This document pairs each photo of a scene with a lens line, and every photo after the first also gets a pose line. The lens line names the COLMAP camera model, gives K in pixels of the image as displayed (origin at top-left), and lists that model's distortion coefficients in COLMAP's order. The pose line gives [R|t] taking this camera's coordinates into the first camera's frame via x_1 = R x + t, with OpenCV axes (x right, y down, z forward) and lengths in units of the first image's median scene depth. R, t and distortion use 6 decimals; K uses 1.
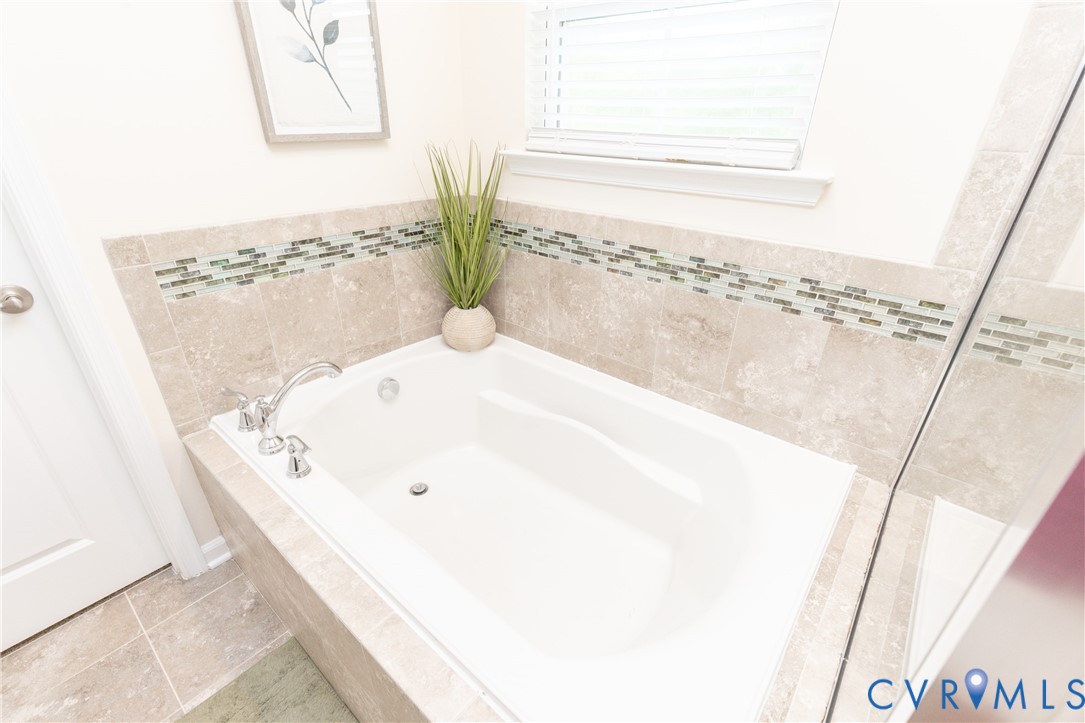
lens RADIAL K [[492.9, 0, 542.4], [0, 492.9, 385.9], [0, 0, 1]] dist [0.003158, -0.000060]
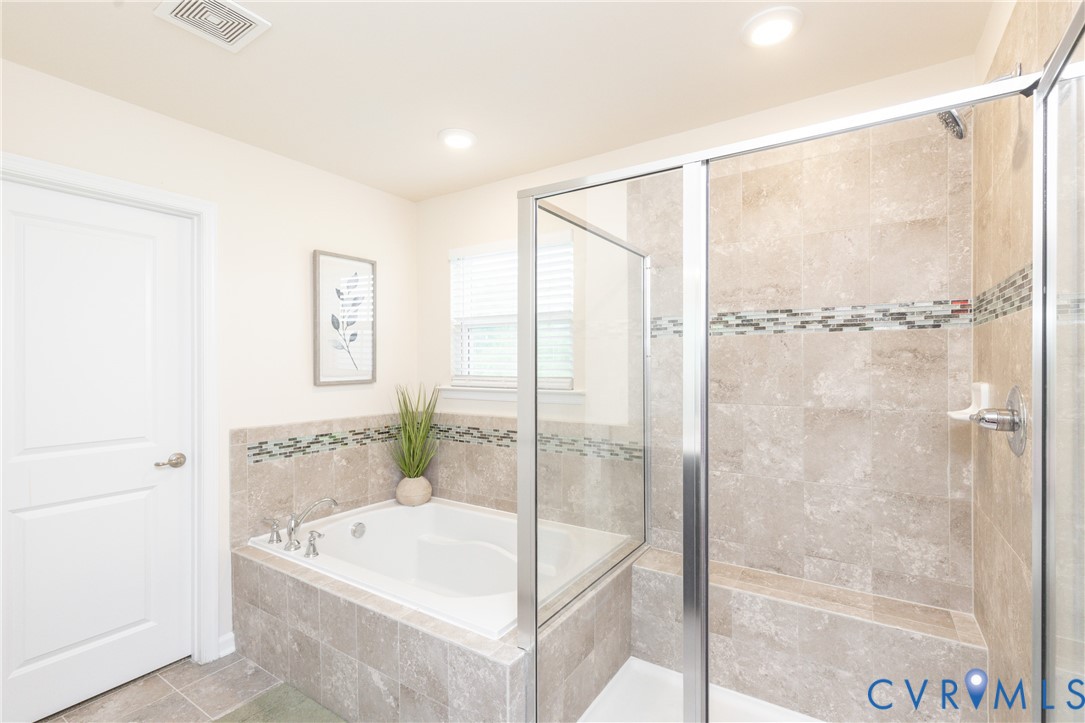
lens RADIAL K [[497.0, 0, 546.0], [0, 497.0, 367.0], [0, 0, 1]] dist [0.003241, 0.000442]
pose [[0.991793, -0.020583, 0.126183, 0.088346], [0.078013, 0.879351, -0.469739, 0.371116], [-0.101291, 0.475728, 0.873741, -0.714694]]
